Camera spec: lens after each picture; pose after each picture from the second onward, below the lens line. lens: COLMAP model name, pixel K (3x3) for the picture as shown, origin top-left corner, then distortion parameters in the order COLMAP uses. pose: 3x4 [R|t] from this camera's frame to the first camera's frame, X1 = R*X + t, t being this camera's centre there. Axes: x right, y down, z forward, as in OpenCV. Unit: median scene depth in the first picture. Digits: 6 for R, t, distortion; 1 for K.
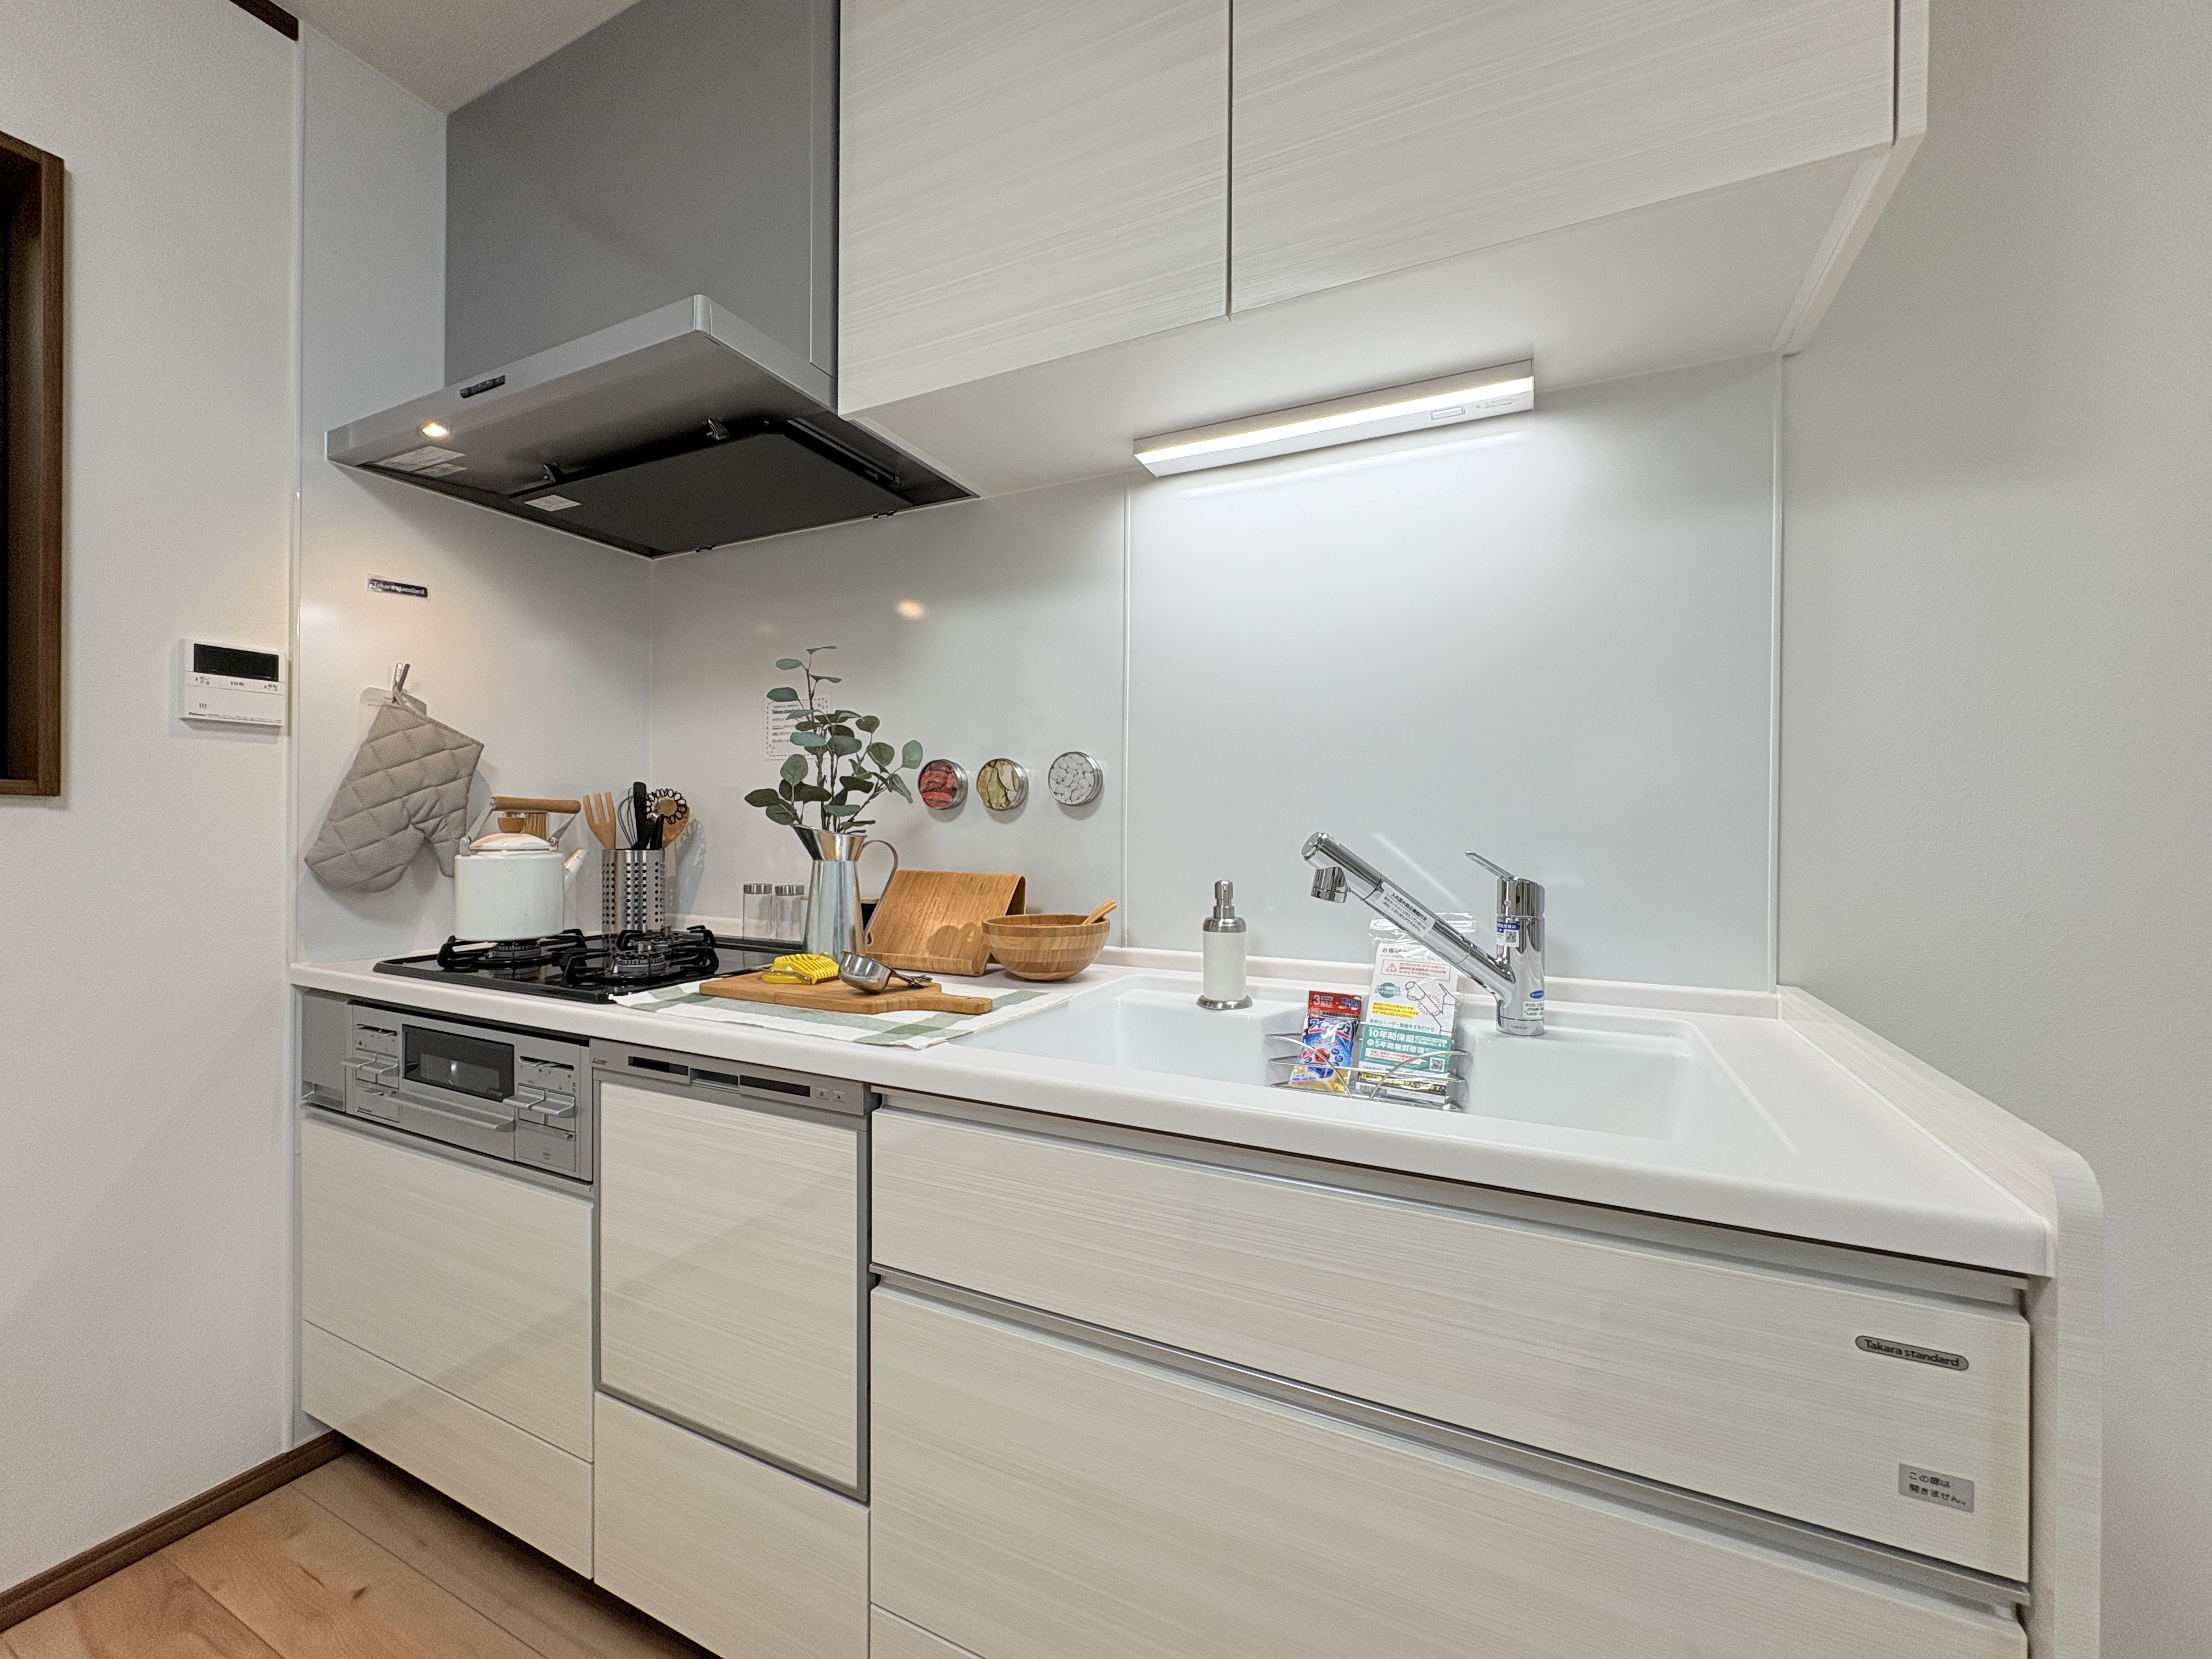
lens RADIAL K [[878.1, 0, 1102.5], [0, 878.1, 833.8], [0, 0, 1]] dist [0.001286, 0.000078]
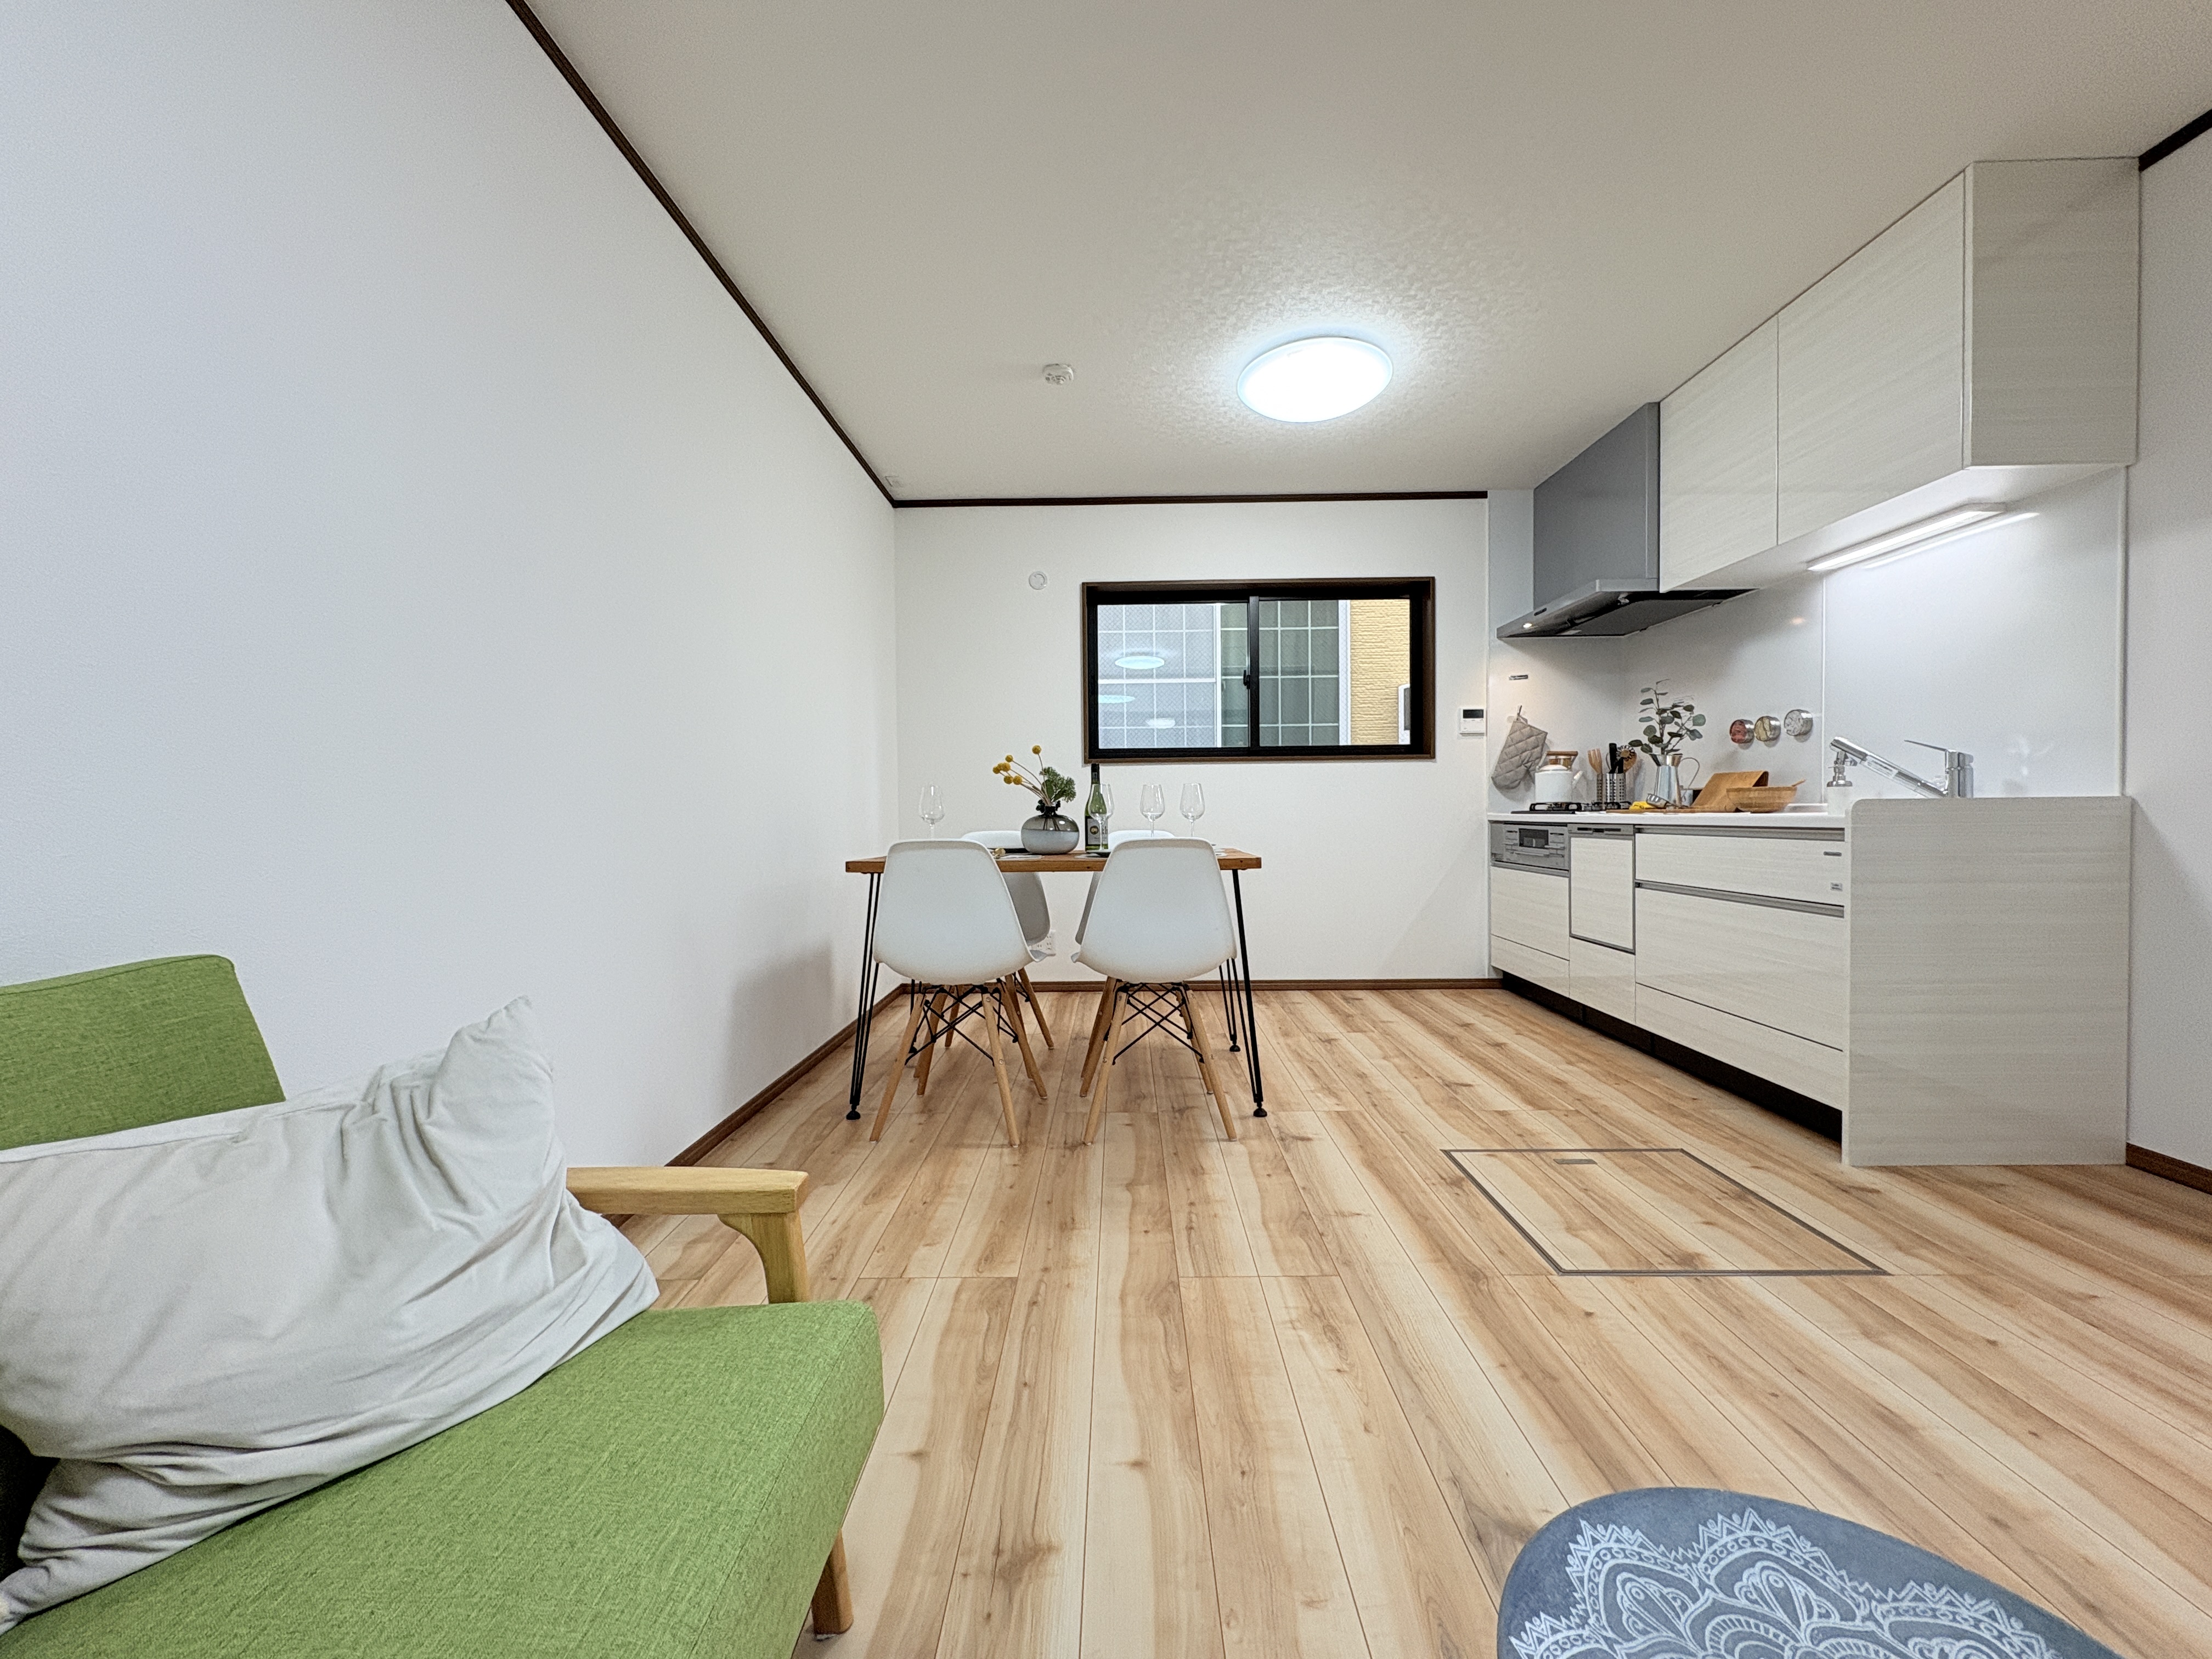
lens RADIAL K [[878.1, 0, 1107.9], [0, 878.1, 828.5], [0, 0, 1]] dist [0.001286, 0.000078]
pose [[0.422786, 0.005109, -0.906215, 1.318971], [0.009498, 0.999904, 0.010068, 0.171798], [0.906180, -0.012864, 0.422697, -1.527695]]
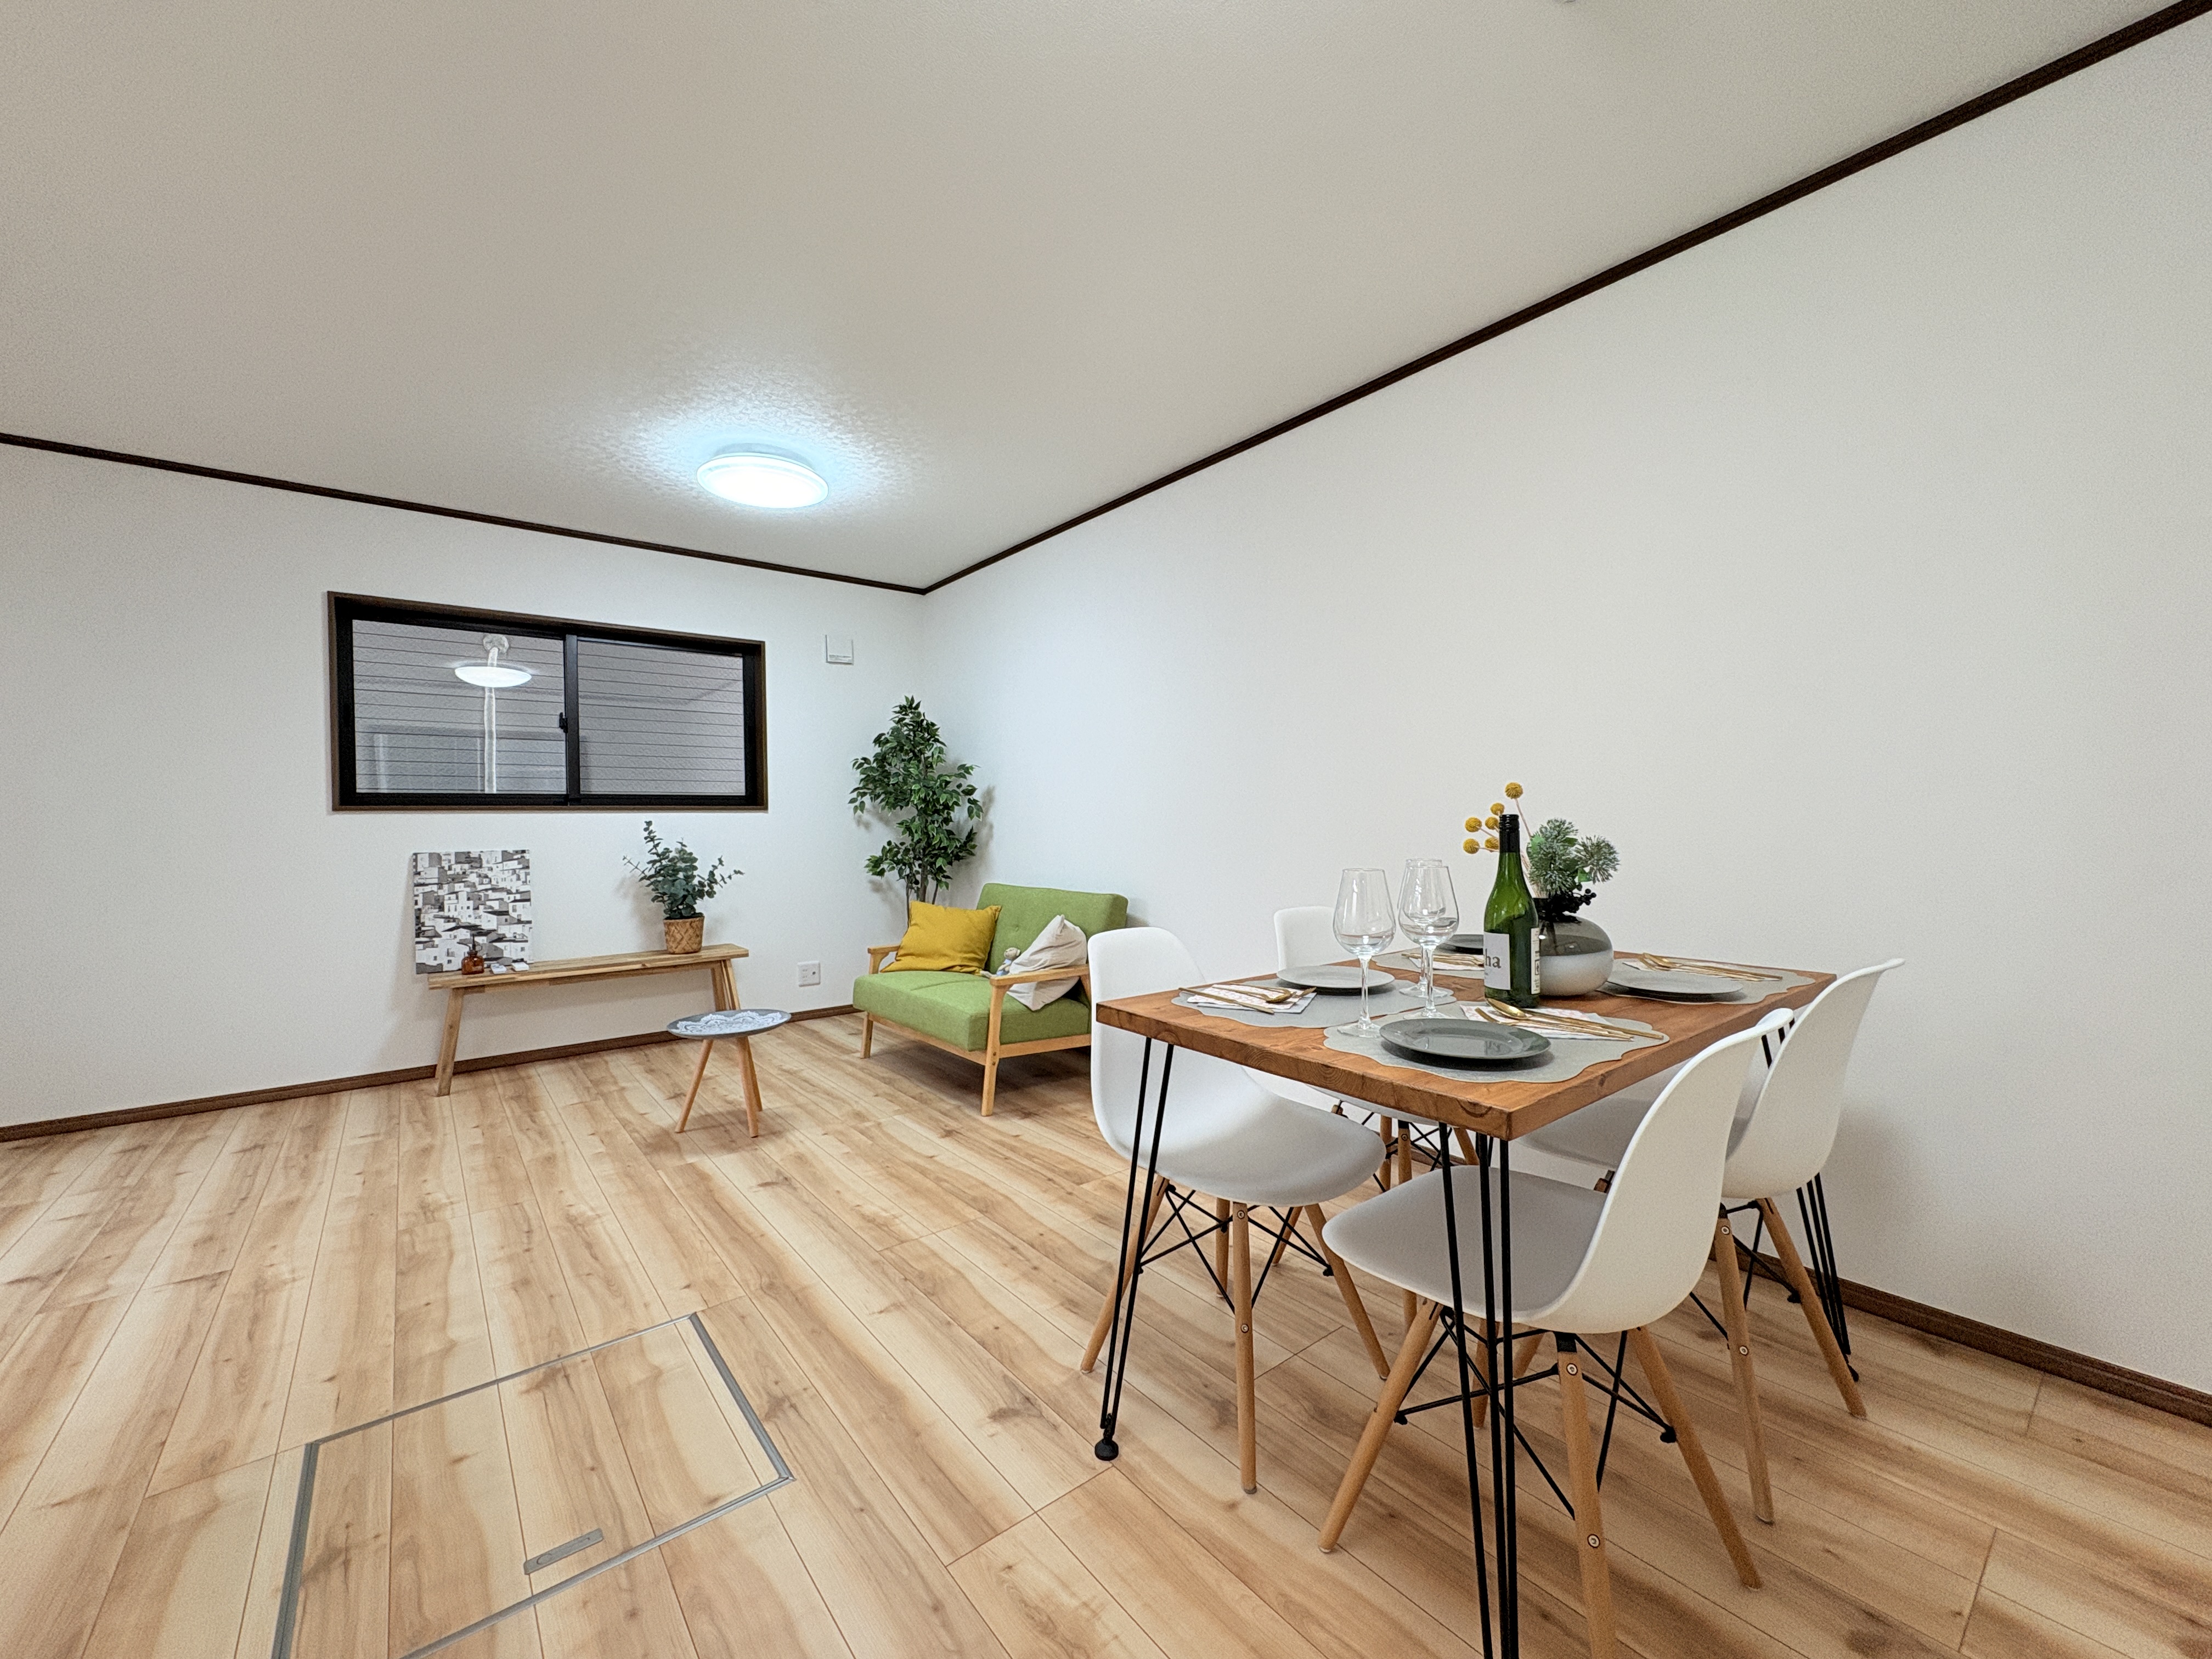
lens RADIAL K [[878.1, 0, 1109.2], [0, 878.1, 832.4], [0, 0, 1]] dist [0.001286, 0.000078]
pose [[-0.903114, -0.001391, 0.429398, -0.748511], [0.009109, 0.999708, 0.022394, 0.020970], [-0.429304, 0.024136, -0.902837, 0.548260]]
